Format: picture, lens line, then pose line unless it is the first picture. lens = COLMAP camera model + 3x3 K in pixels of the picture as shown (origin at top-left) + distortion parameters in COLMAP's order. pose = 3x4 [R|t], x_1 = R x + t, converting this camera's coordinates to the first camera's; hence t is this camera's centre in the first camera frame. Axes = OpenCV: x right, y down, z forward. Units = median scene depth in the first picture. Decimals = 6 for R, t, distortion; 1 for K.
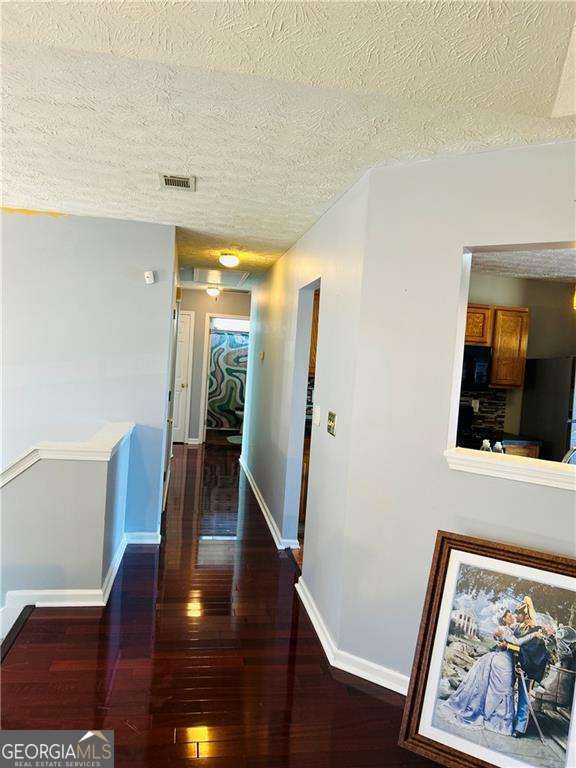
lens RADIAL K [[573.7, 0, 287.5], [0, 573.7, 386.1], [0, 0, 1]] dist [0.048990, -0.052423]
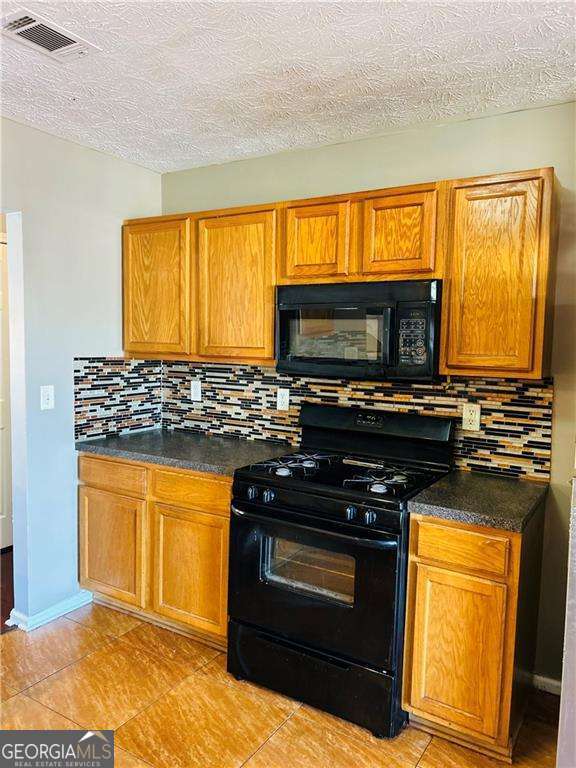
lens RADIAL K [[573.7, 0, 300.3], [0, 573.7, 383.8], [0, 0, 1]] dist [0.048990, -0.052423]
pose [[0.735656, 0.000964, -0.677355, 0.718070], [-0.013383, 0.999824, -0.013112, 0.021767], [0.677223, 0.018711, 0.735539, 0.780821]]
